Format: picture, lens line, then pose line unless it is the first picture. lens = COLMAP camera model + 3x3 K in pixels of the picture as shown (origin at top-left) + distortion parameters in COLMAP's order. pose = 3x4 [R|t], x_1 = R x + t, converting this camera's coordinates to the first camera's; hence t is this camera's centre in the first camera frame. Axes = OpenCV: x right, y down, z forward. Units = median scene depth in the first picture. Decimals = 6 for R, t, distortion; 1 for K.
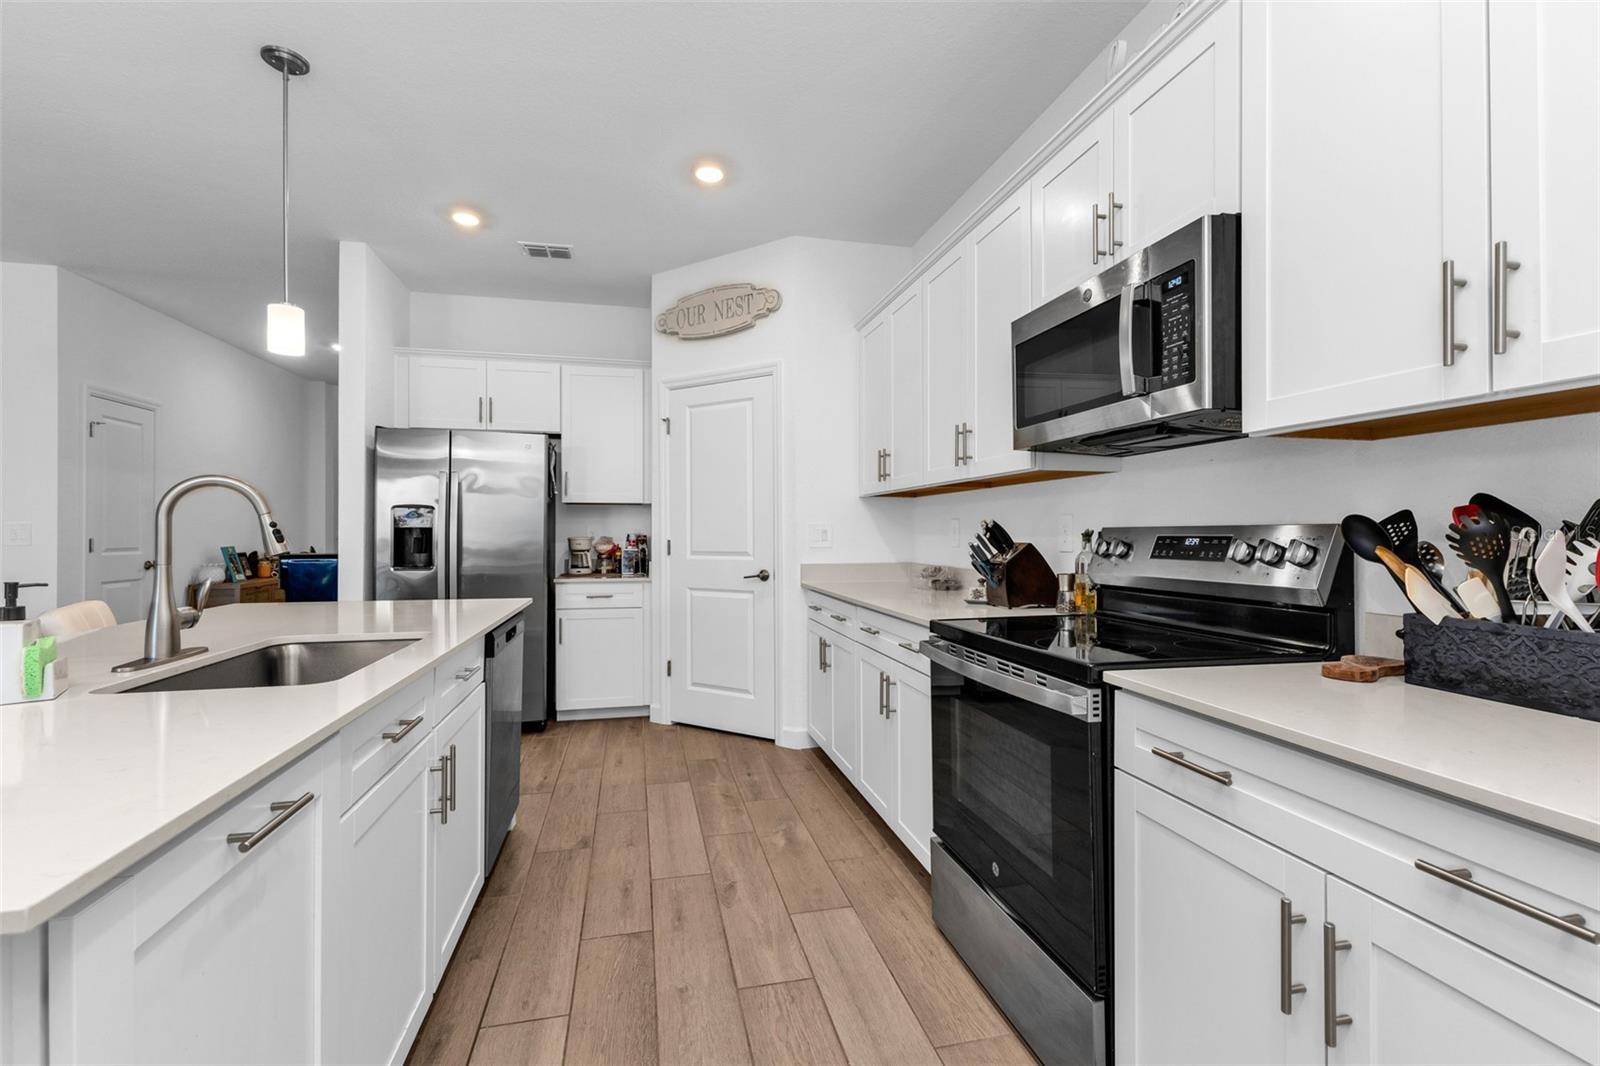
lens RADIAL K [[699.6, 0, 794.5], [0, 699.6, 532.6], [0, 0, 1]] dist [0.000432, 0.000043]
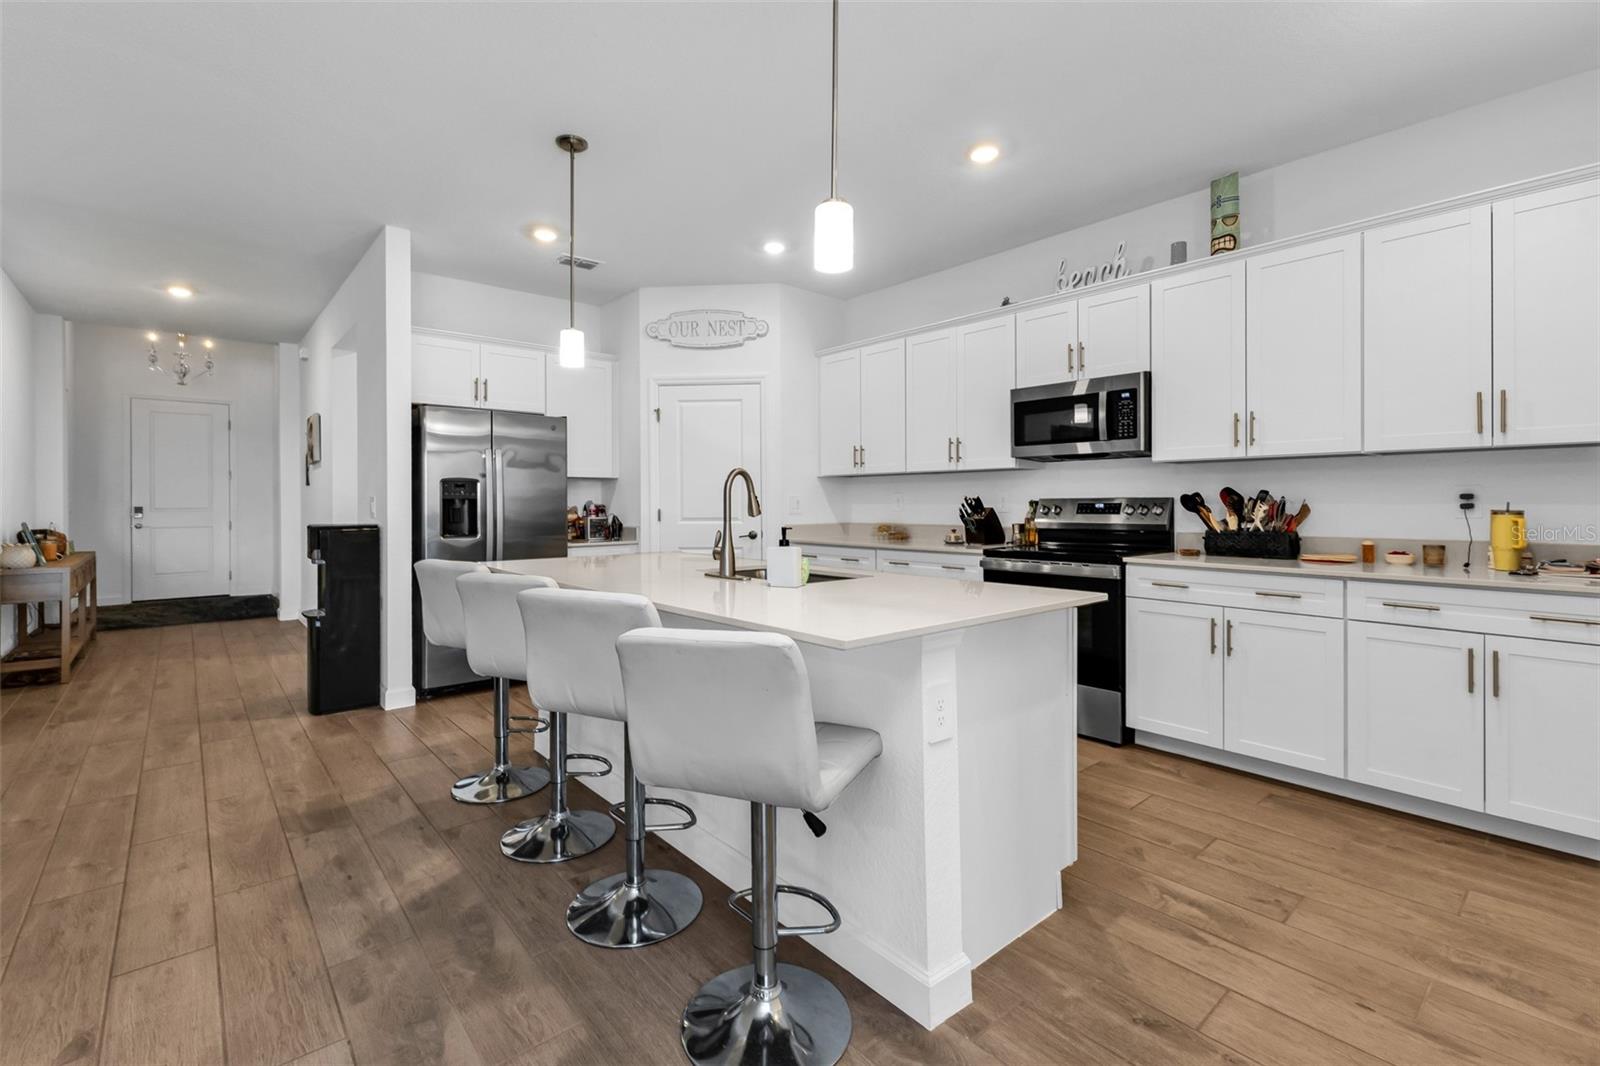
lens RADIAL K [[717.2, 0, 802.7], [0, 717.2, 507.3], [0, 0, 1]] dist [0.001521, 0.000125]
pose [[0.880028, -0.005970, 0.474884, -1.076960], [0.003746, 0.999977, 0.005631, 0.002109], [-0.474906, -0.003177, 0.880031, -0.420933]]
